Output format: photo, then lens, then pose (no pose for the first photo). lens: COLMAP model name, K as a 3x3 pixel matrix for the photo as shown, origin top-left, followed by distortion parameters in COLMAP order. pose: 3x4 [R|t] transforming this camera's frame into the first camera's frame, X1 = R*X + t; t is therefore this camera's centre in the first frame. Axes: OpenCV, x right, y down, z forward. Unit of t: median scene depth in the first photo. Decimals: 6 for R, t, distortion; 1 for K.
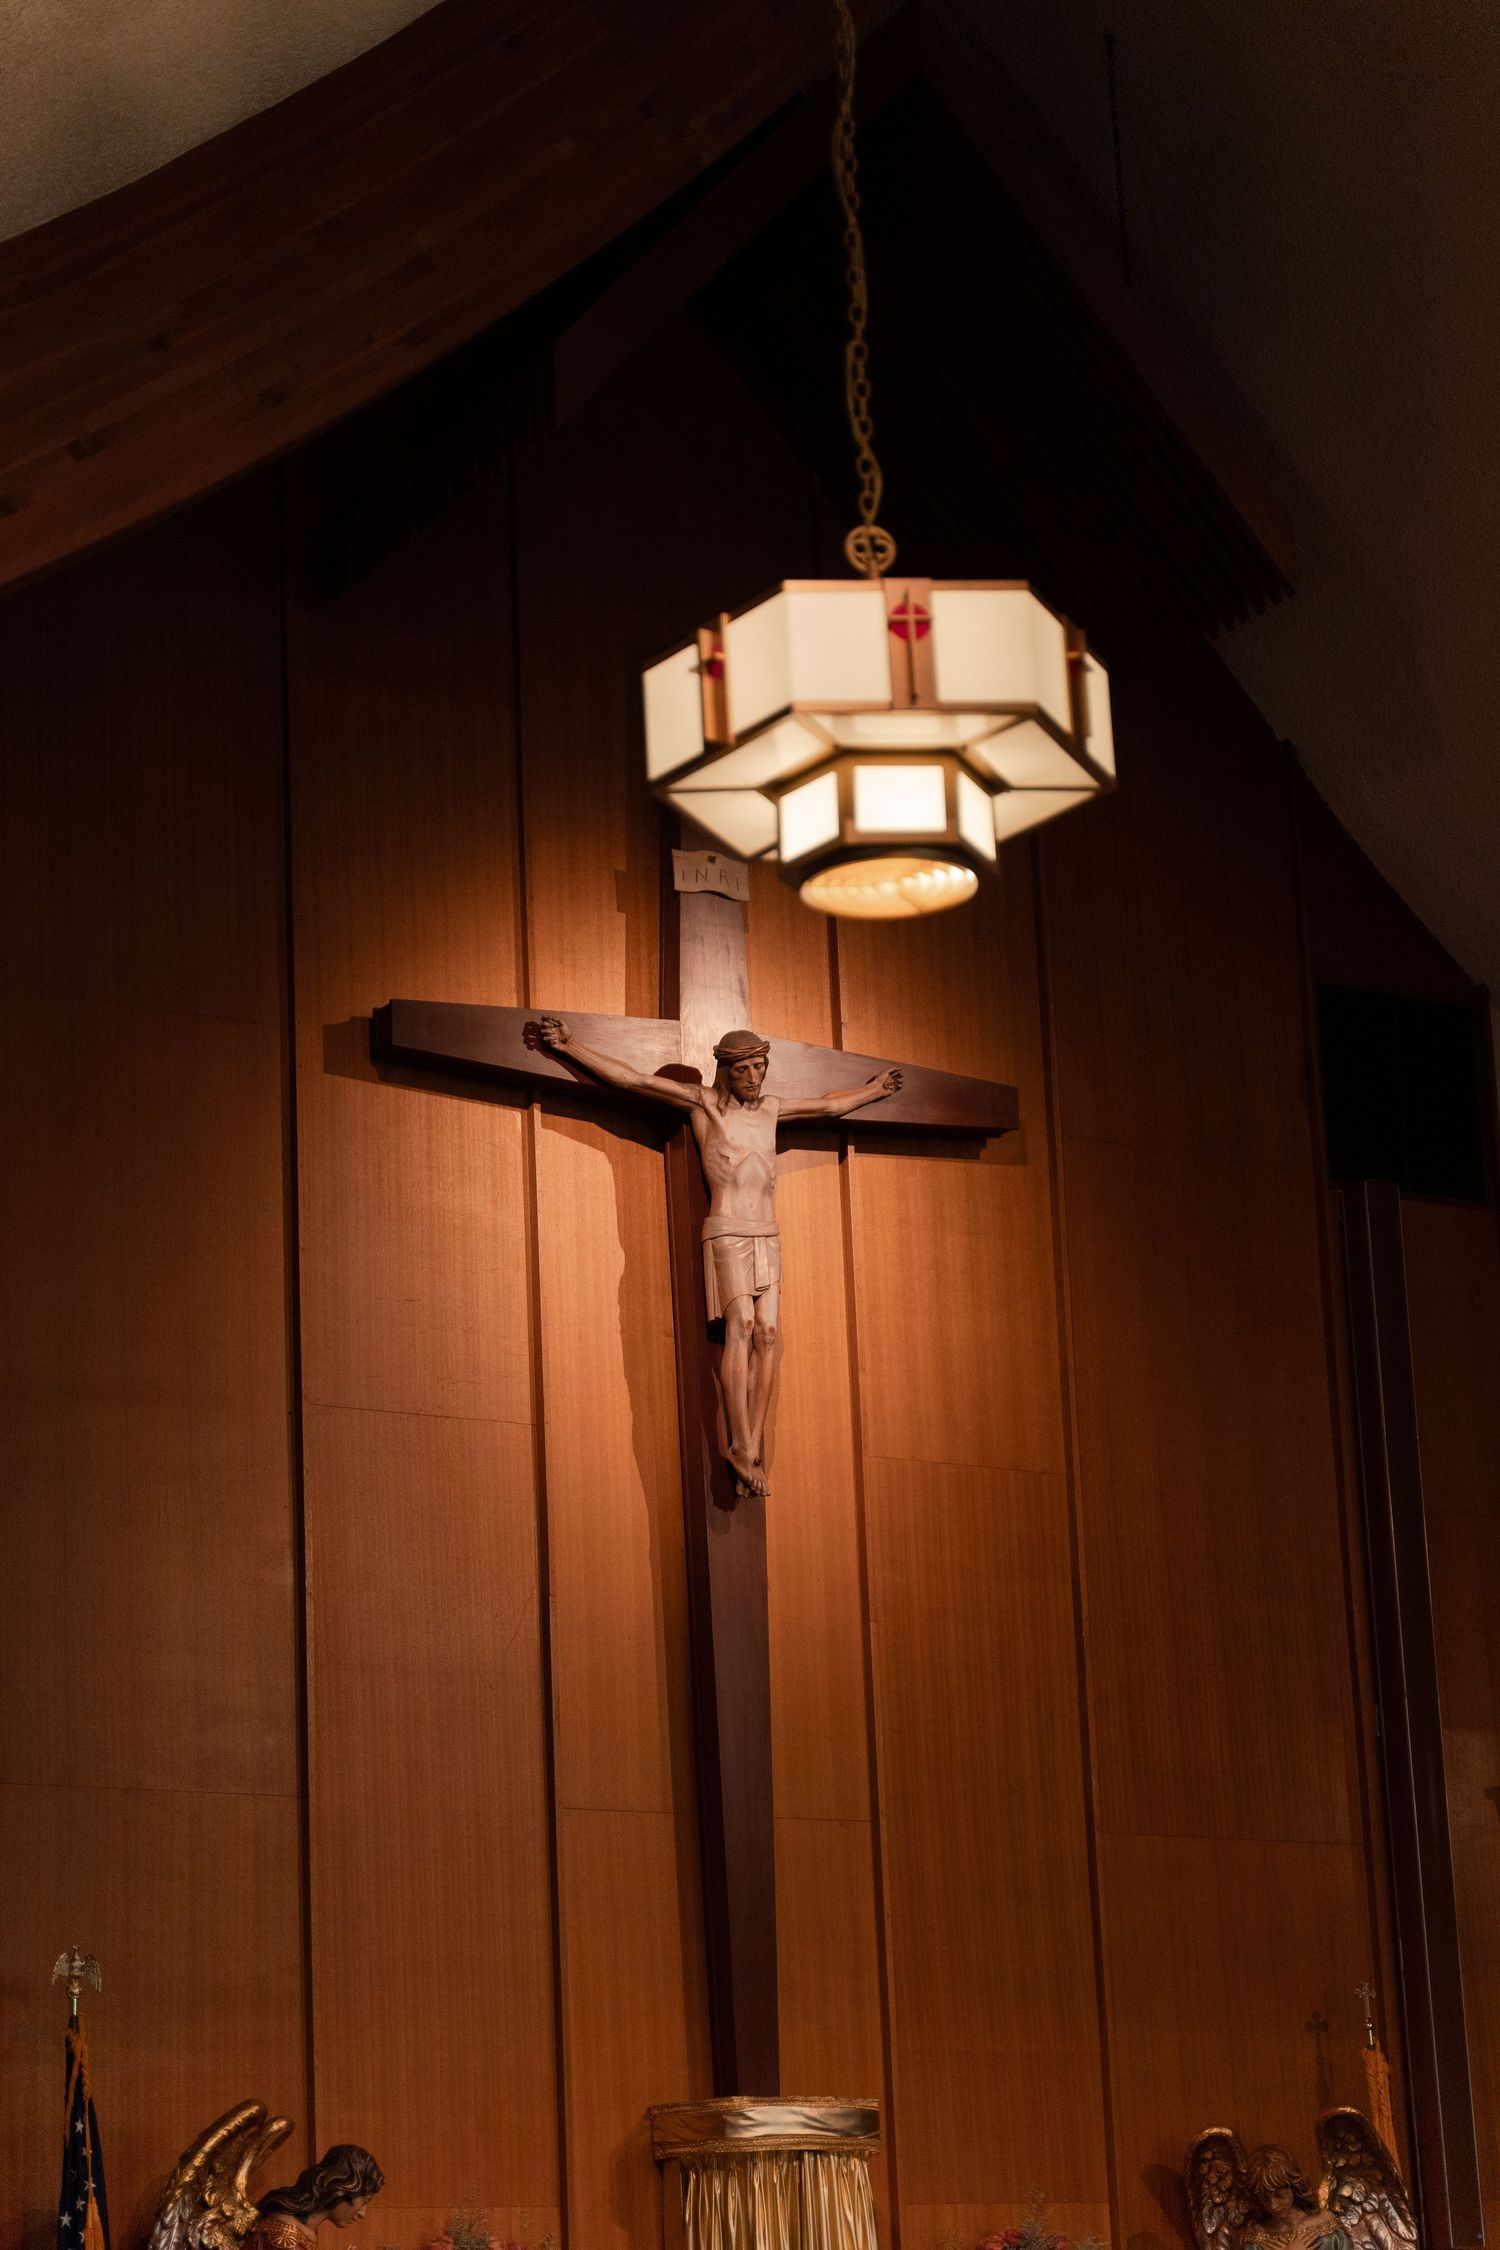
lens RADIAL K [[4752.6, 0, 750.0], [0, 4752.6, 1125.0], [0, 0, 1]] dist [0.025007, 0.087592]
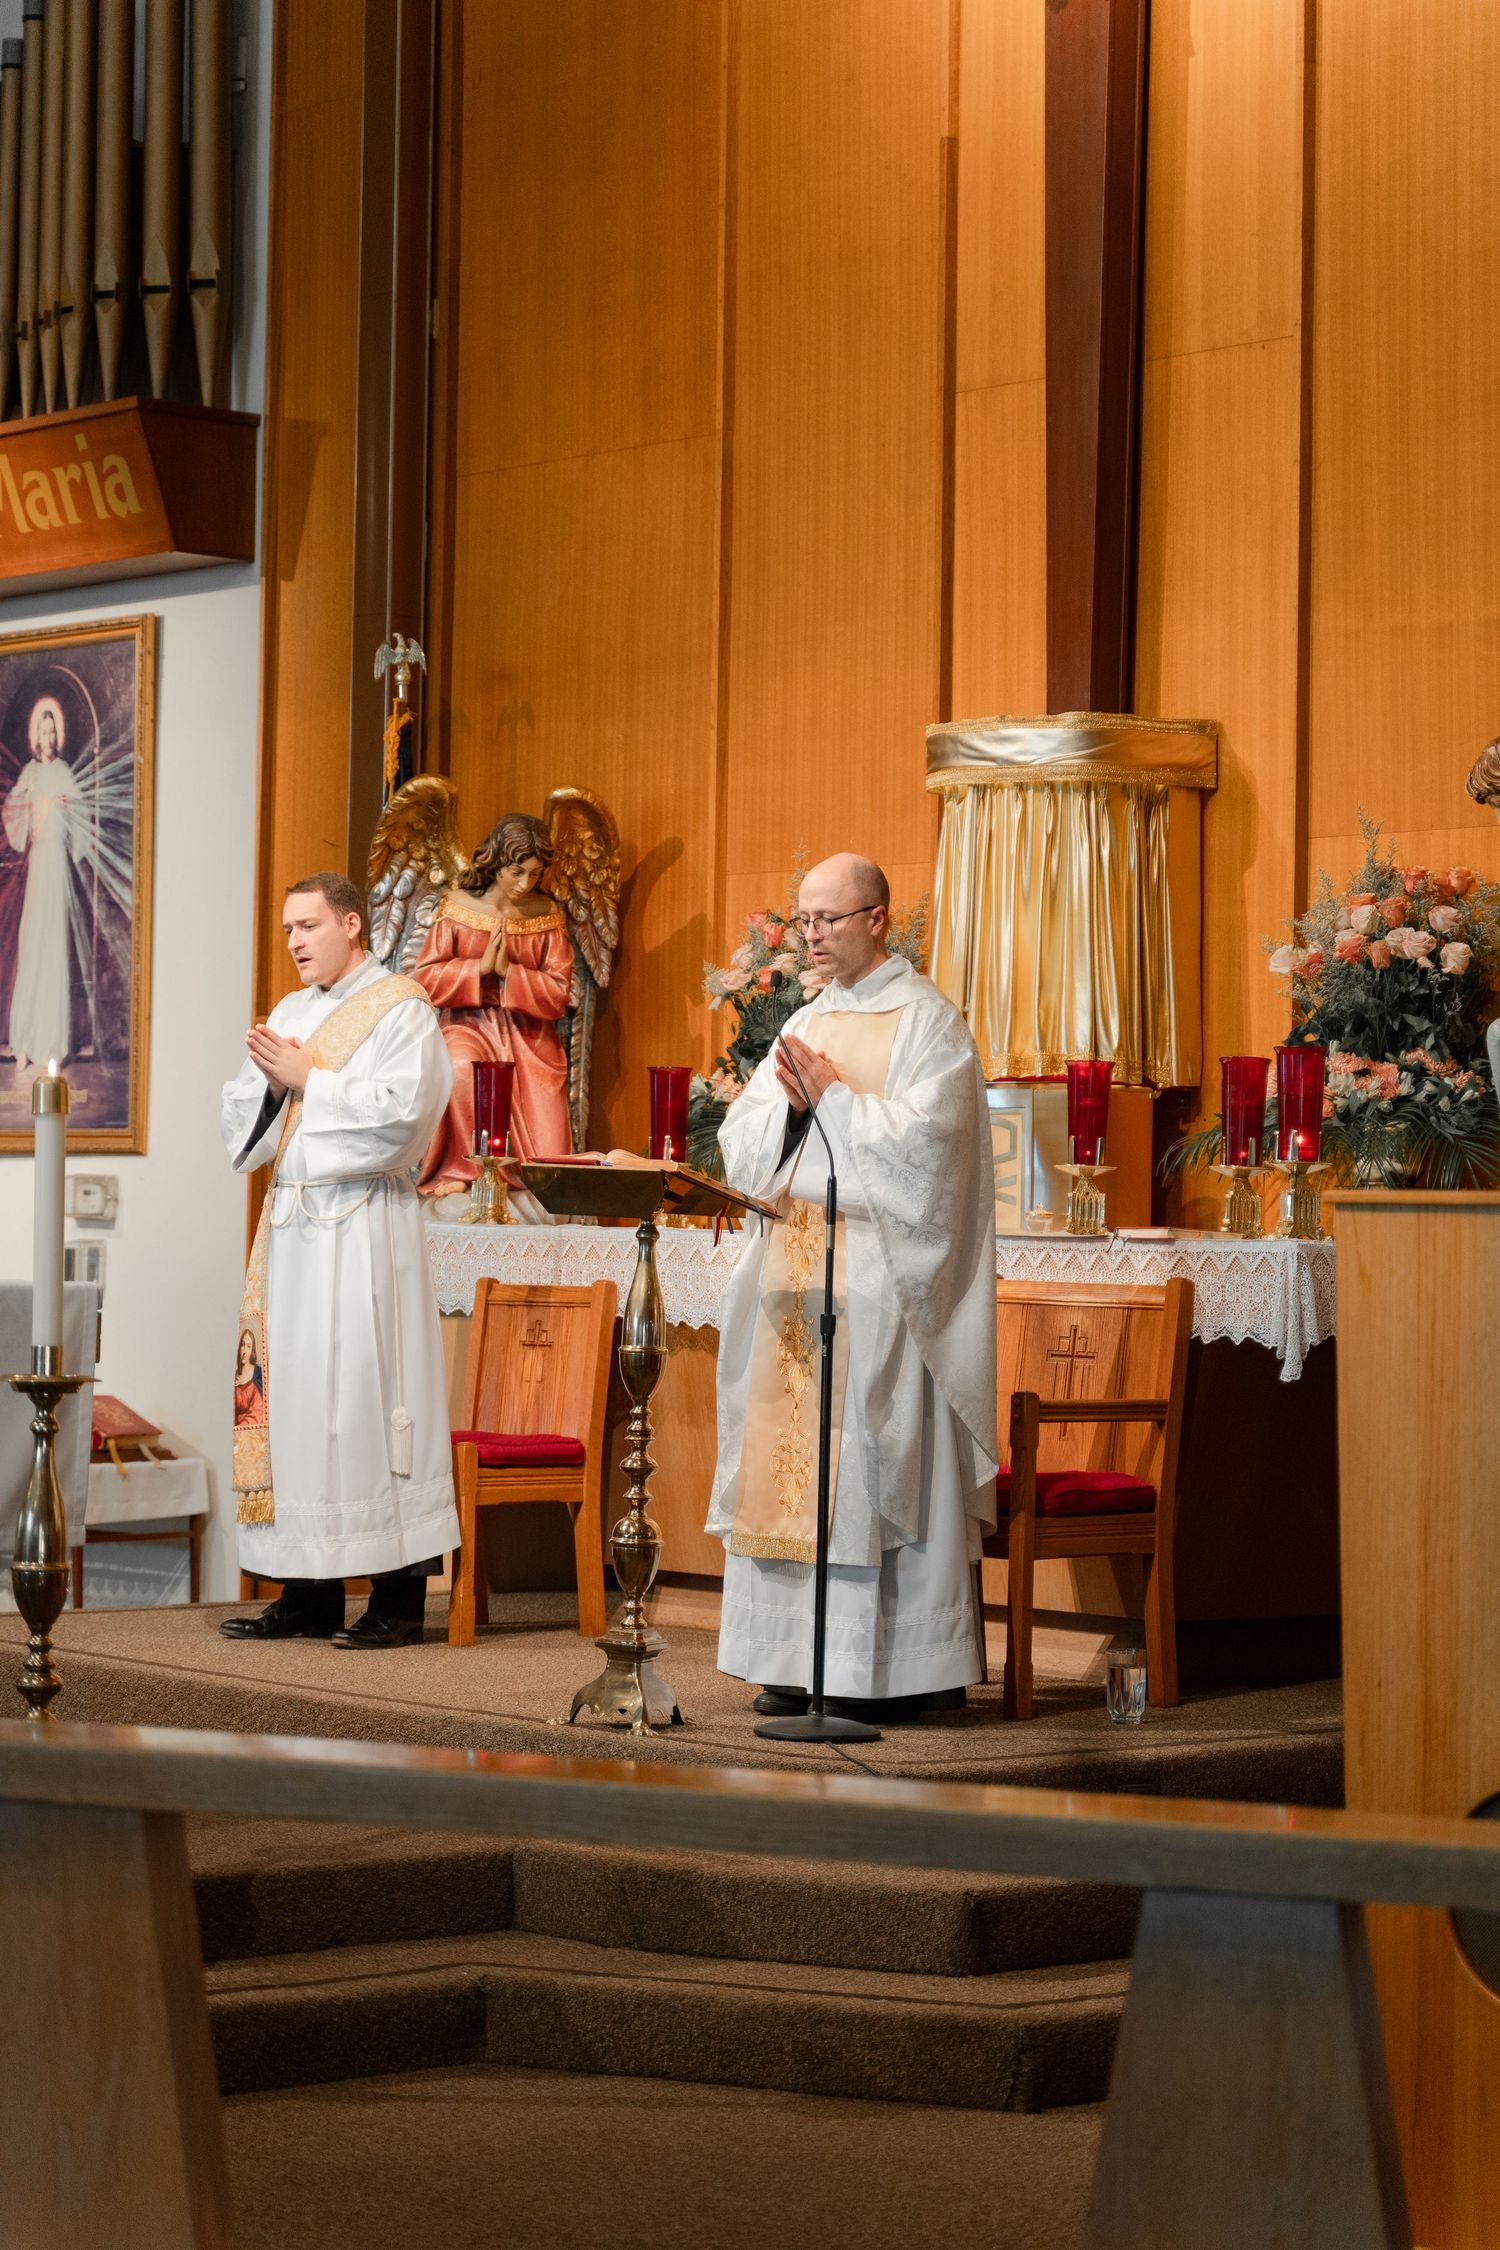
lens RADIAL K [[4752.6, 0, 750.0], [0, 4752.6, 1125.0], [0, 0, 1]] dist [0.025007, 0.087592]
pose [[0.135997, 0.026971, -0.990342, 0.765022], [0.251126, 0.966043, 0.060795, 0.203617], [0.958353, -0.256968, 0.124606, 0.814063]]
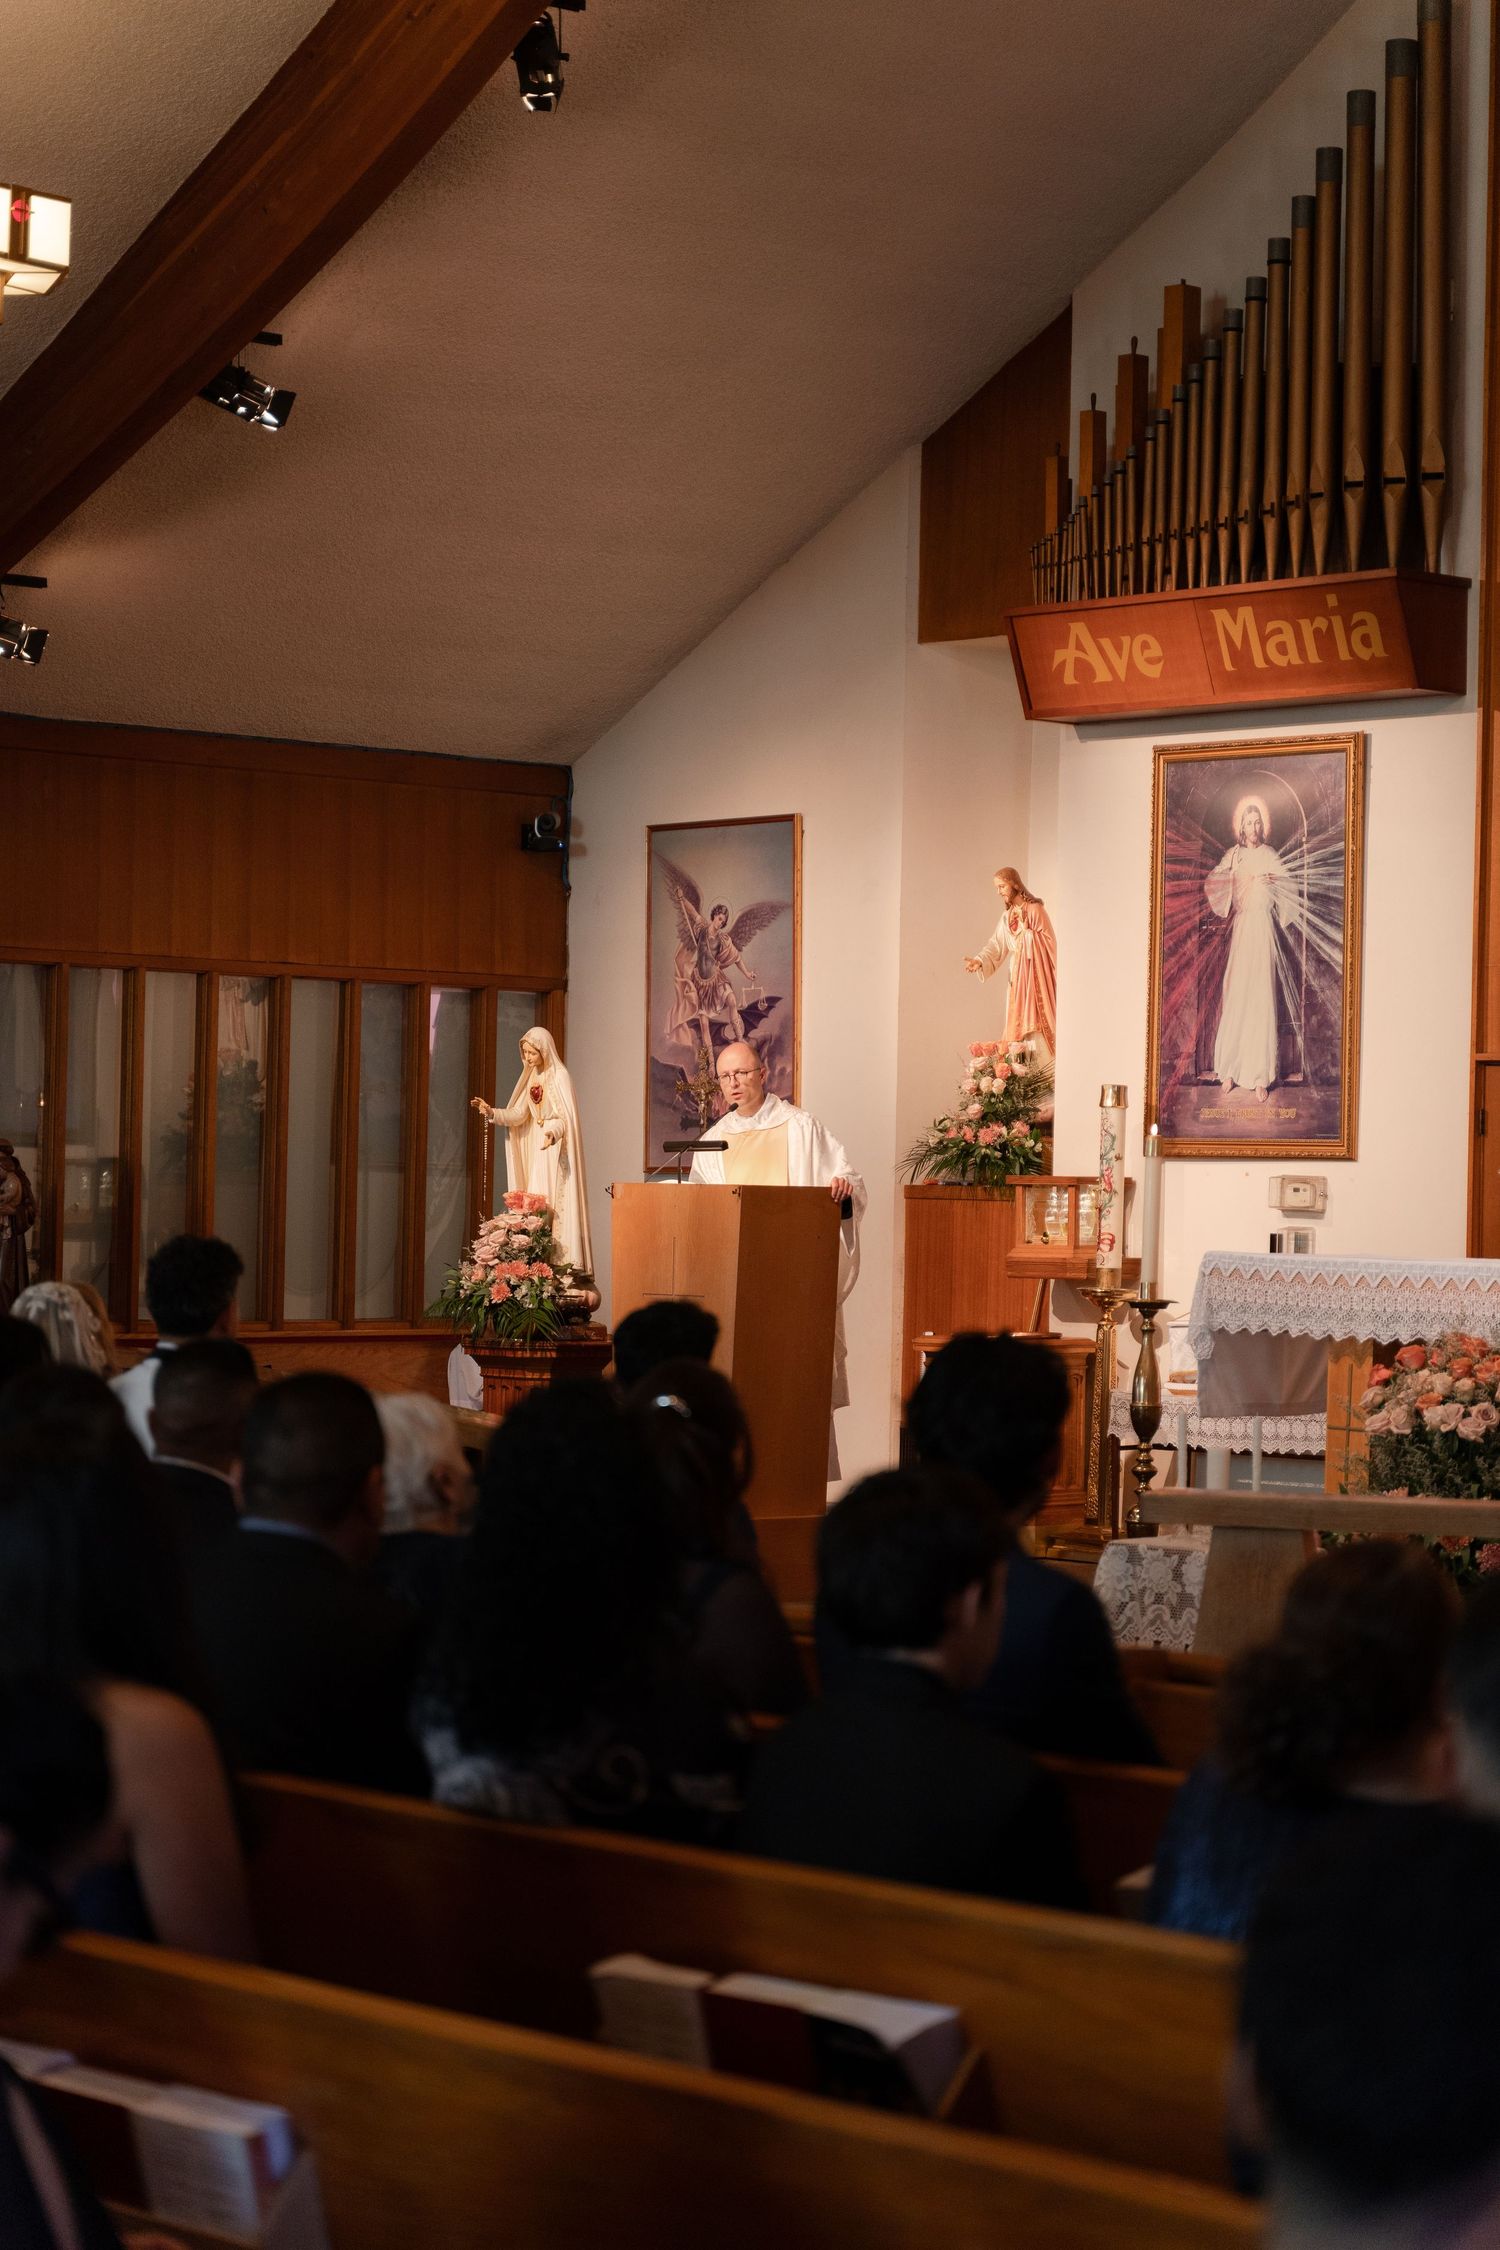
lens RADIAL K [[4752.6, 0, 750.0], [0, 4752.6, 1125.0], [0, 0, 1]] dist [0.025007, 0.087592]
pose [[0.153977, 0.035992, -0.987419, 0.978911], [0.246315, 0.966389, 0.073635, 0.098087], [0.956880, -0.254554, 0.139936, 0.491003]]
